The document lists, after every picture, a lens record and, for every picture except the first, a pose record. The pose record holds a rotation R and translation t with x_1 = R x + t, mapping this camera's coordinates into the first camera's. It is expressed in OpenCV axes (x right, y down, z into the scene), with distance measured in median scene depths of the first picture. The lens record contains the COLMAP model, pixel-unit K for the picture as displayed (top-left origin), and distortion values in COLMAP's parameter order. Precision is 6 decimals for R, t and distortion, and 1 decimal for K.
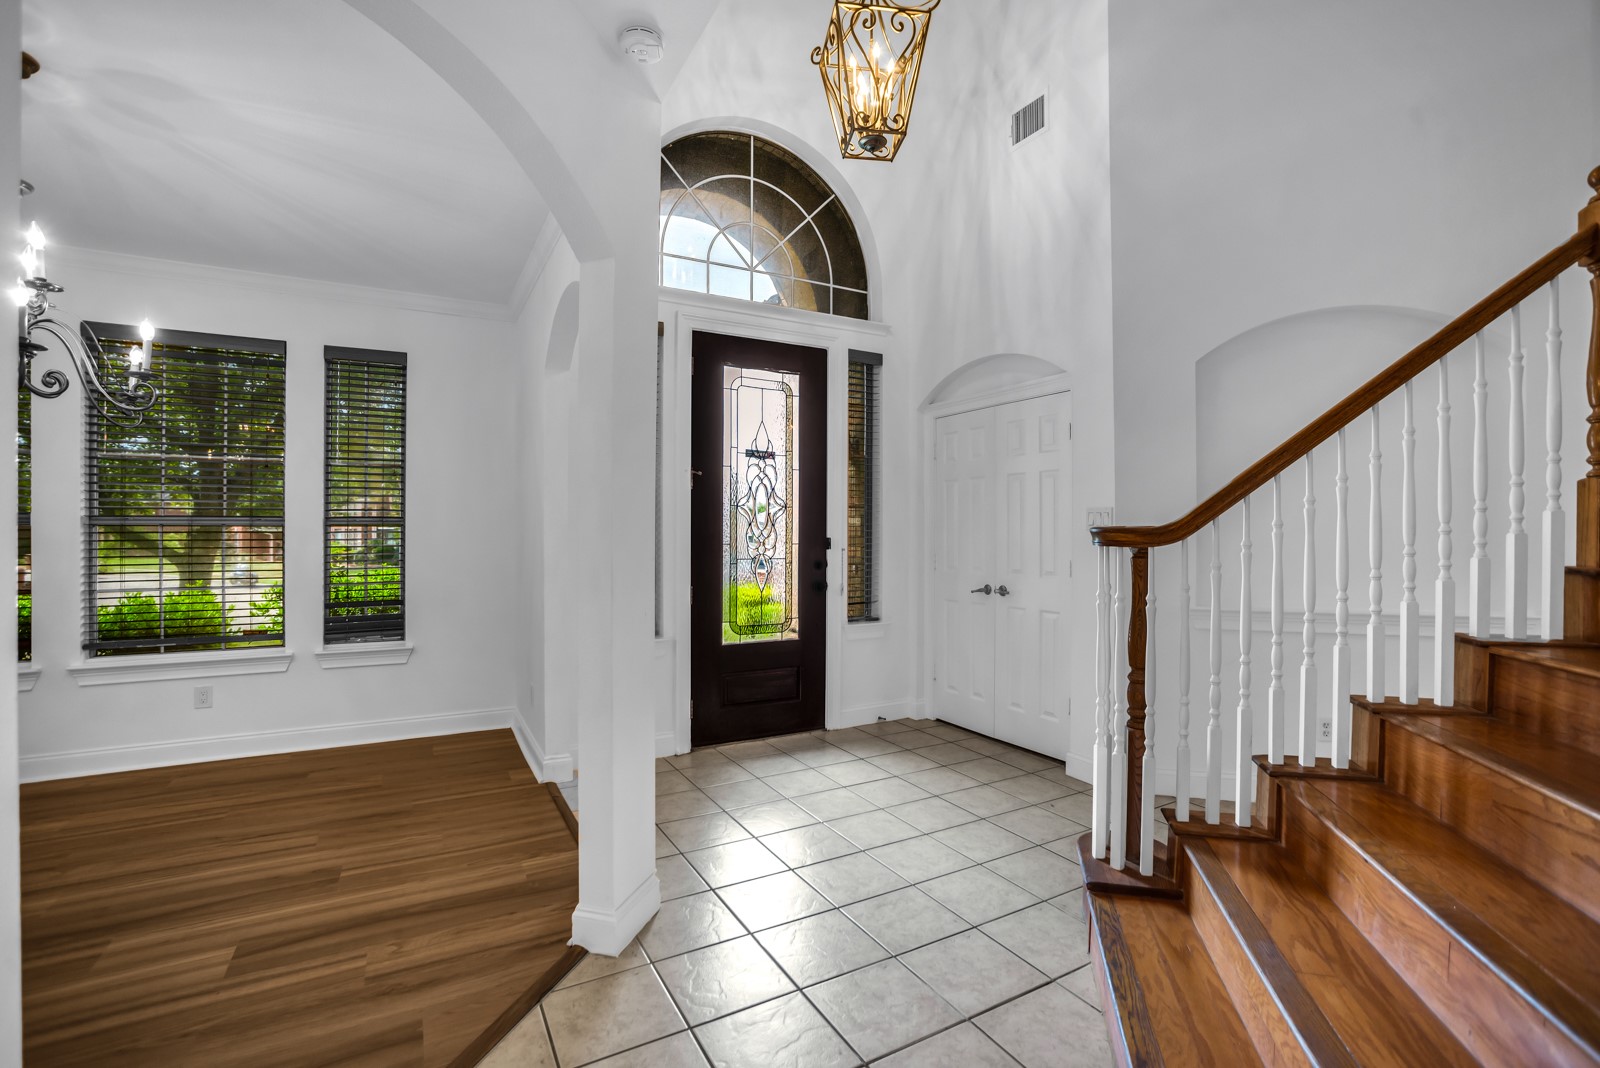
lens RADIAL K [[697.5, 0, 800.5], [0, 697.5, 531.2], [0, 0, 1]] dist [-0.035666, 0.003371]
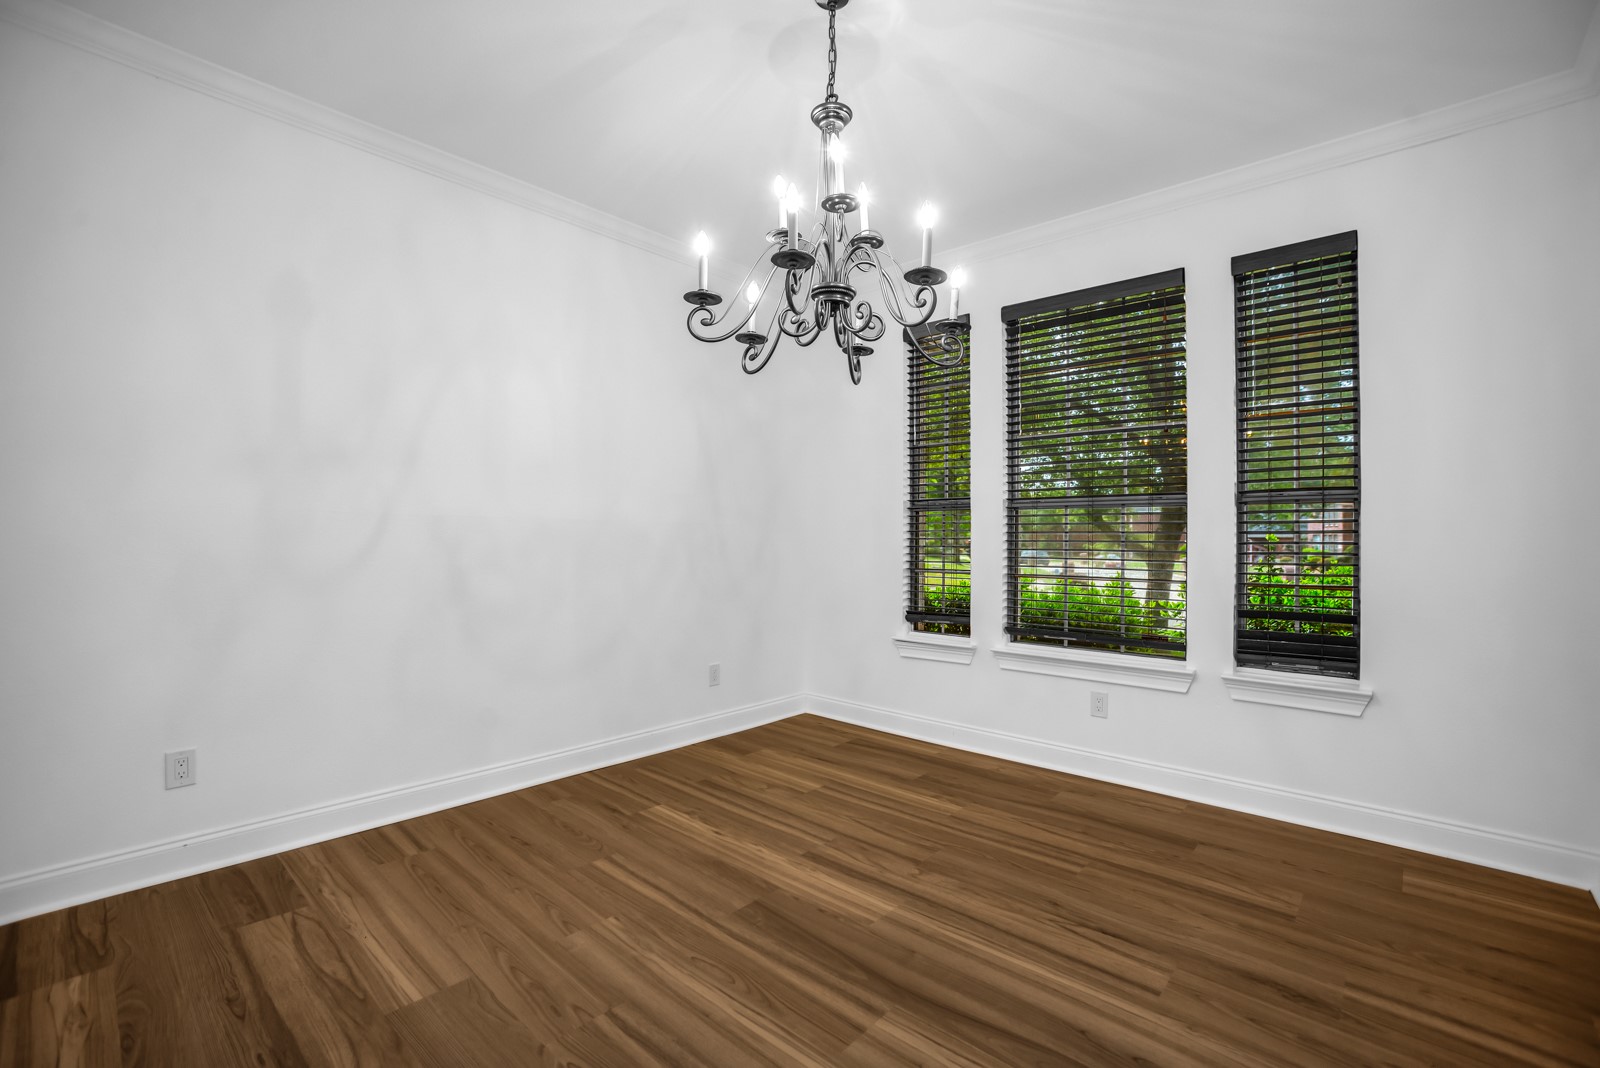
lens RADIAL K [[697.5, 0, 800.9], [0, 697.5, 531.3], [0, 0, 1]] dist [-0.035666, 0.003371]
pose [[0.320782, -0.007962, -0.947120, -0.153857], [-0.001726, 0.999958, -0.008990, 0.029829], [0.947152, 0.004518, 0.320754, 0.334201]]
